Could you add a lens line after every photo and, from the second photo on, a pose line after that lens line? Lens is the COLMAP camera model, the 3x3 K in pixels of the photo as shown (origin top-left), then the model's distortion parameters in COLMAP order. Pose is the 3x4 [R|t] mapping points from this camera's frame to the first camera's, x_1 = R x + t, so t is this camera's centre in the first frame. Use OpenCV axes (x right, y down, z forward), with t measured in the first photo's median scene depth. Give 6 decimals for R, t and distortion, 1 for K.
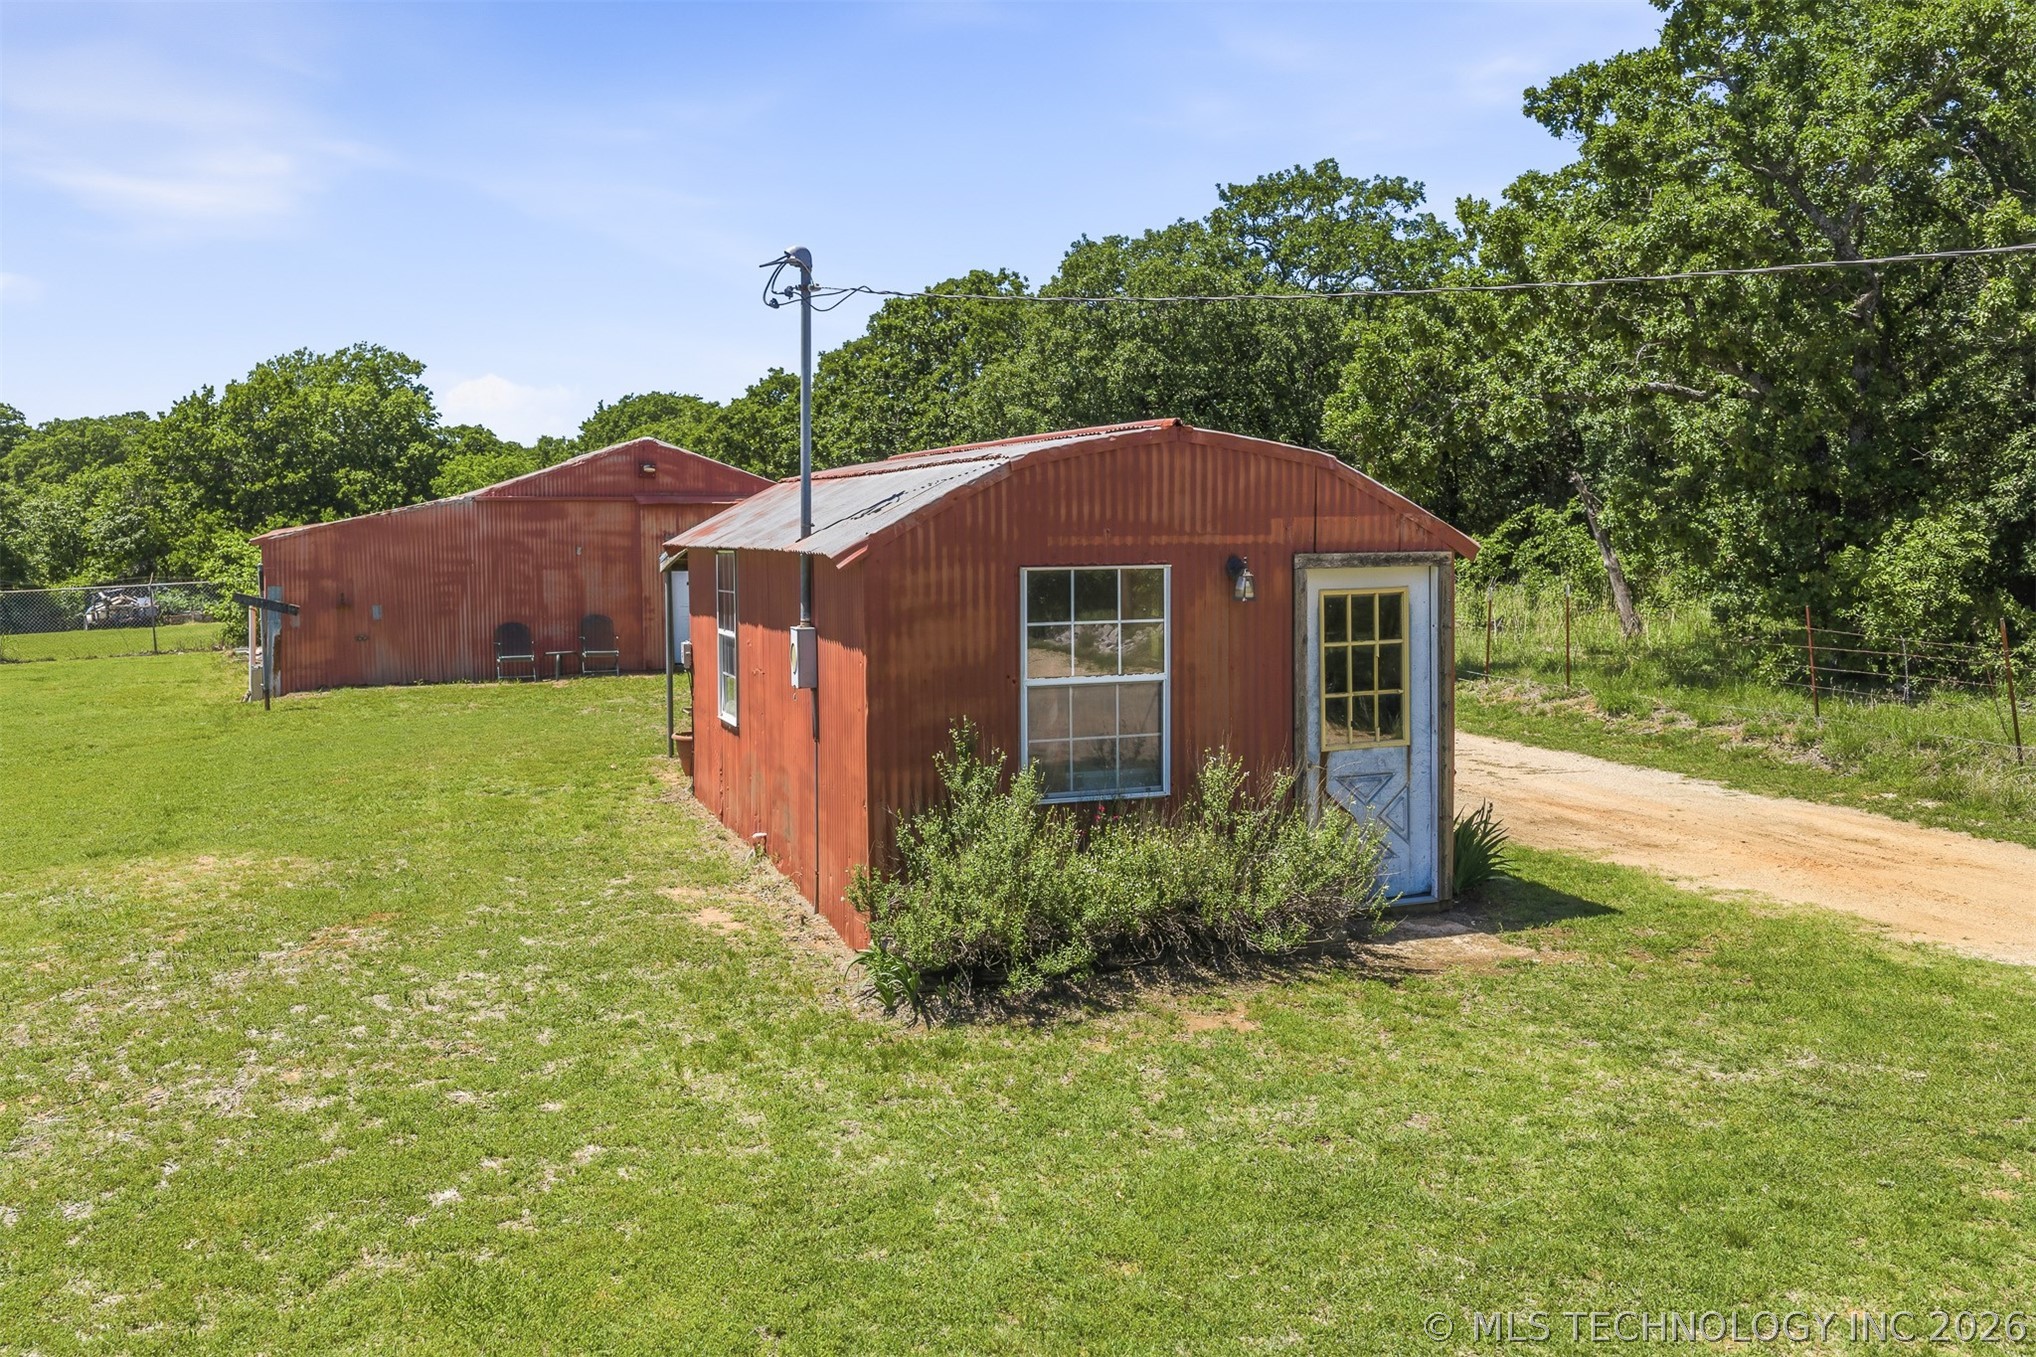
lens RADIAL K [[1720.6, 0, 1023.1], [0, 1720.6, 678.1], [0, 0, 1]] dist [0.021338, -0.050733]
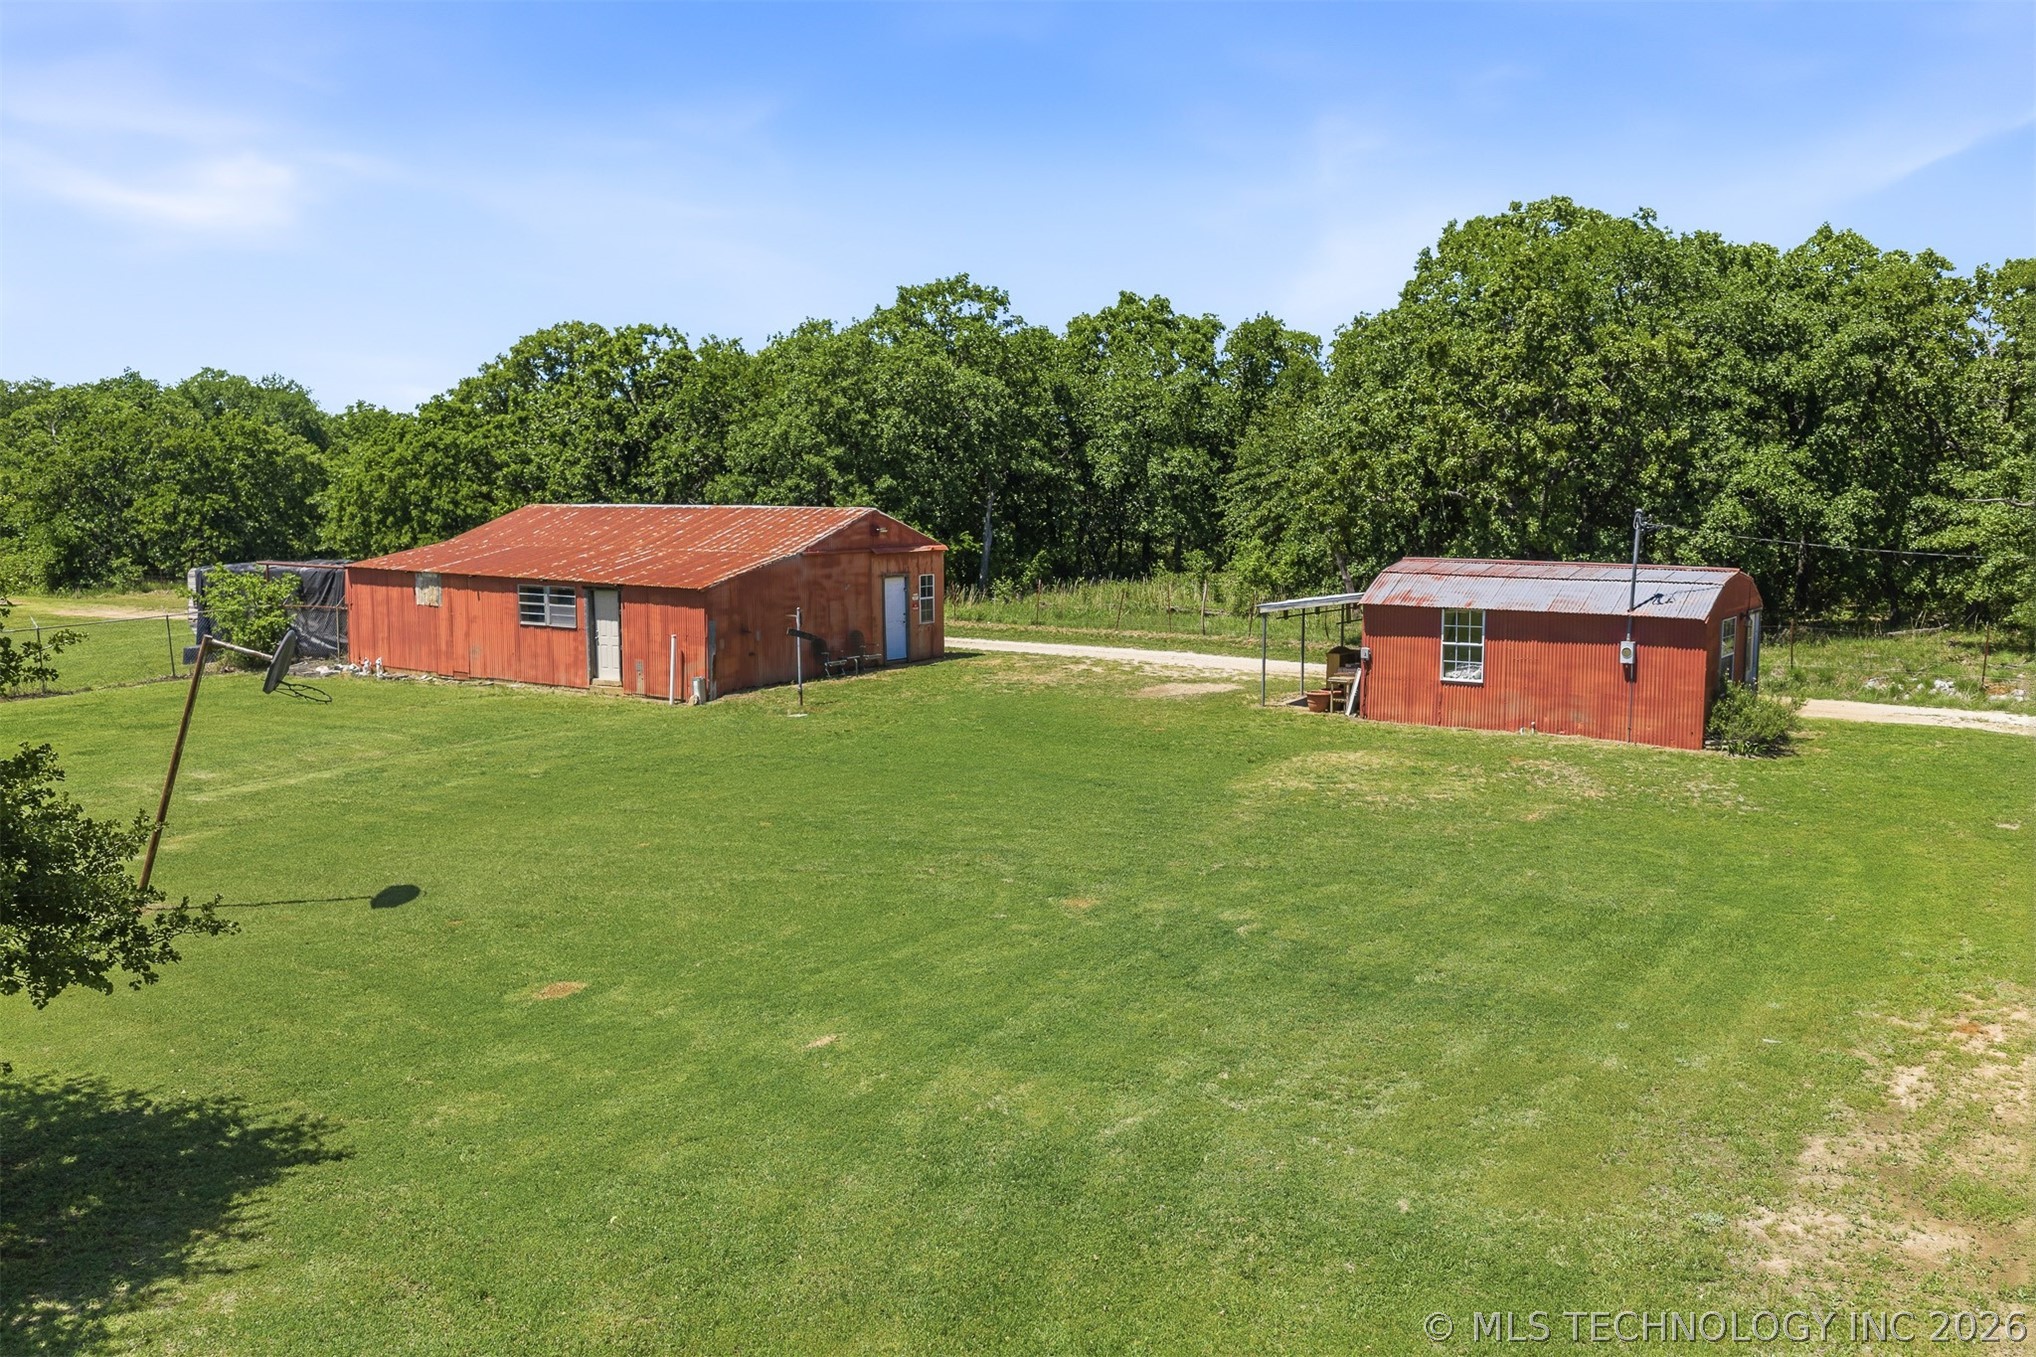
lens RADIAL K [[1756.9, 0, 1011.0], [0, 1756.9, 629.9], [0, 0, 1]] dist [0.008693, -0.007928]
pose [[0.828539, -0.044231, 0.558182, -0.974719], [0.045110, 0.998908, 0.012195, -0.049407], [-0.558112, 0.015076, 0.829629, -0.316385]]
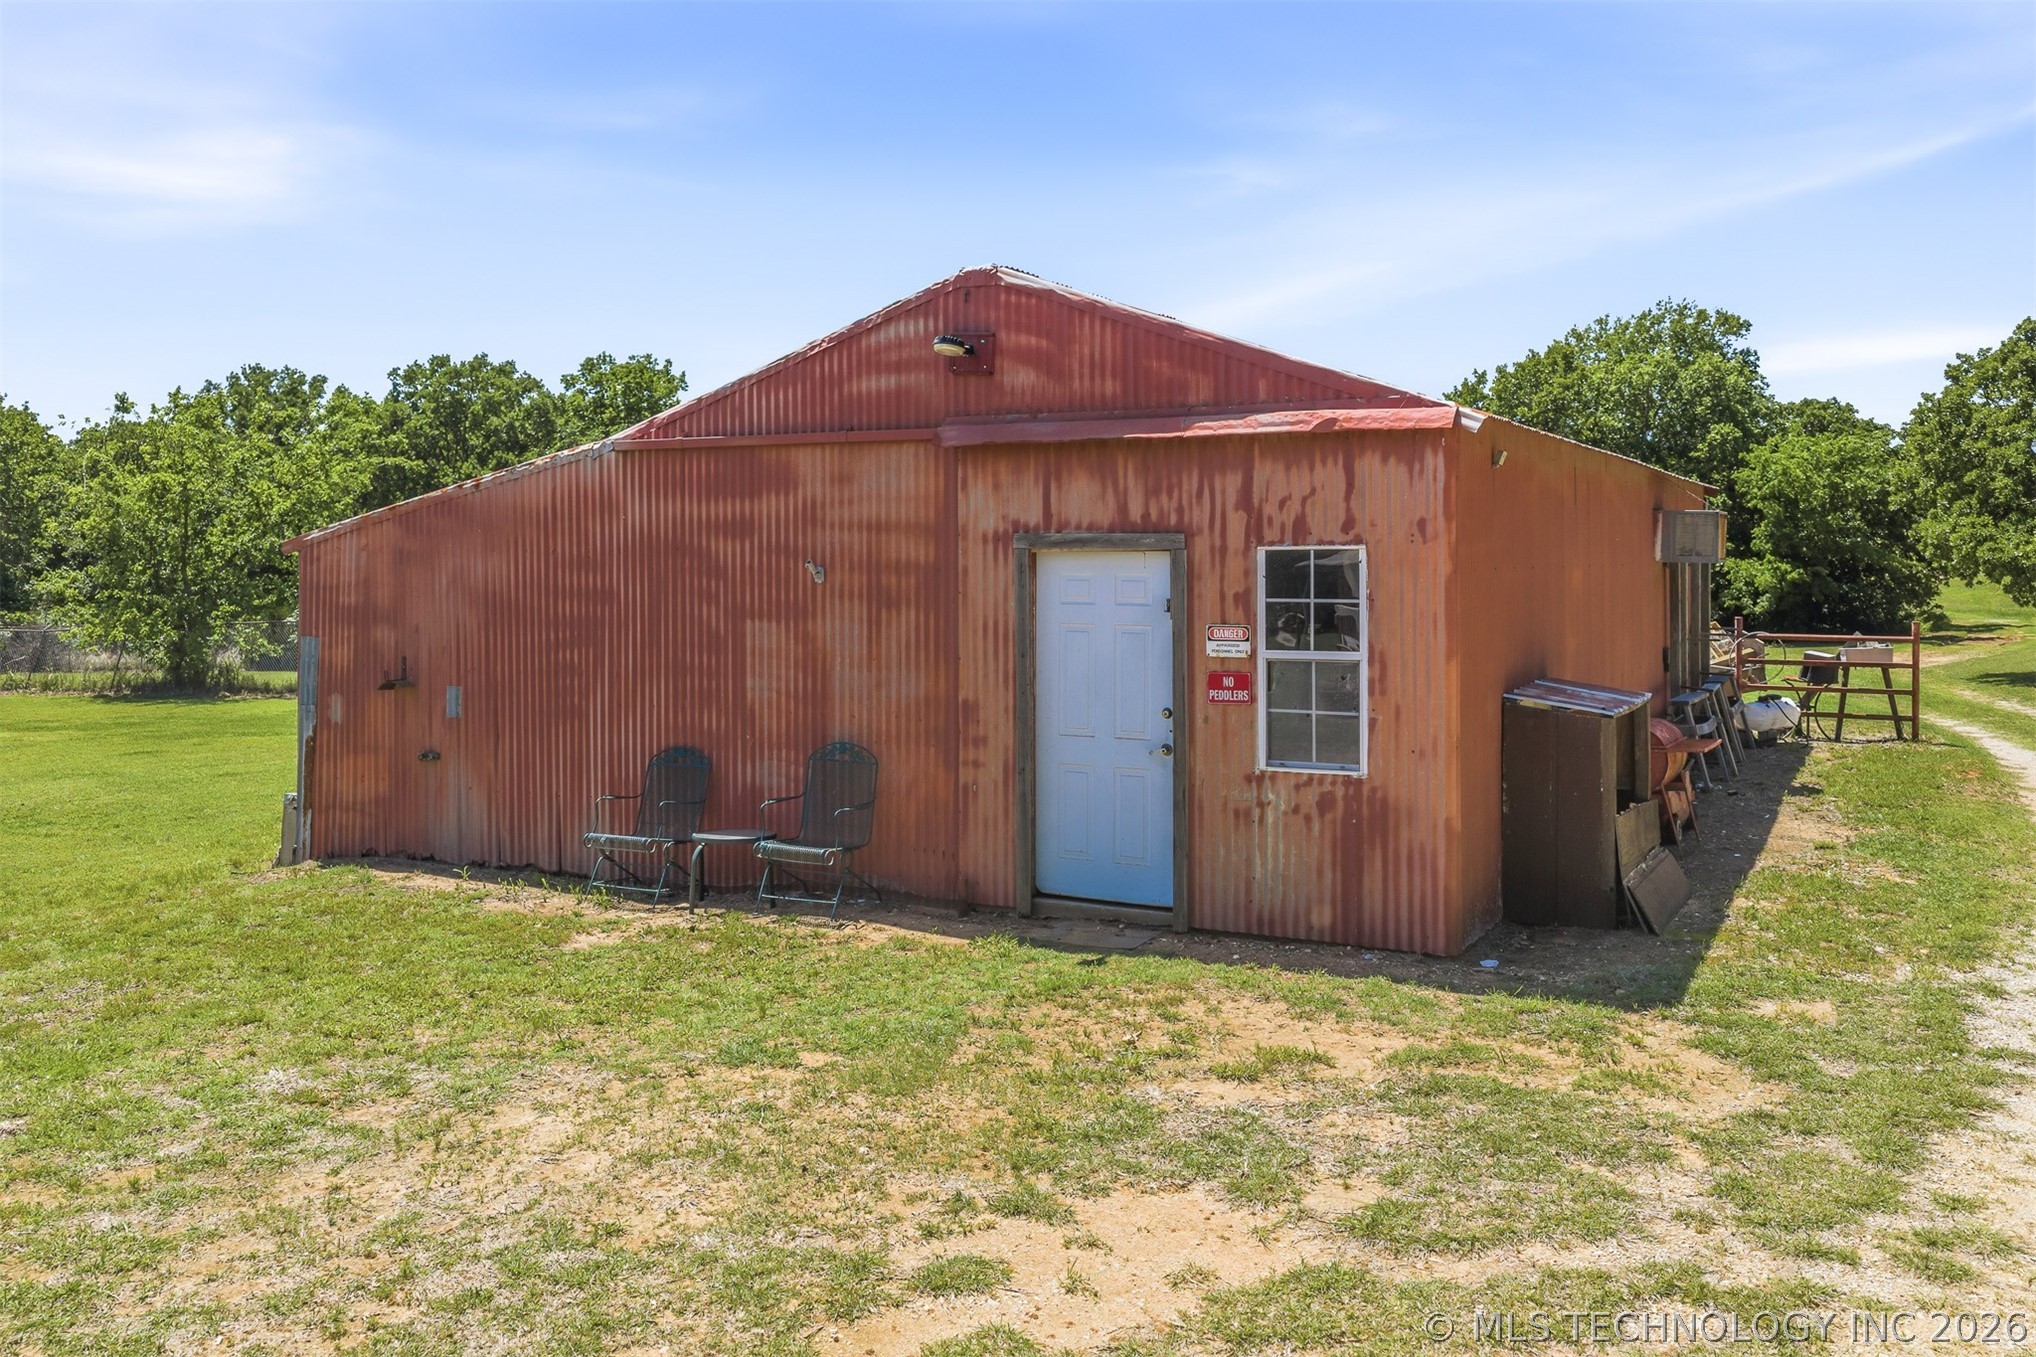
lens RADIAL K [[1727.7, 0, 1014.6], [0, 1727.7, 578.7], [0, 0, 1]] dist [0.056022, -0.010466]
pose [[0.648060, 0.015883, -0.761424, 0.066045], [-0.066744, 0.997120, -0.036008, -0.061352], [0.758659, 0.074156, 0.647254, 0.780685]]
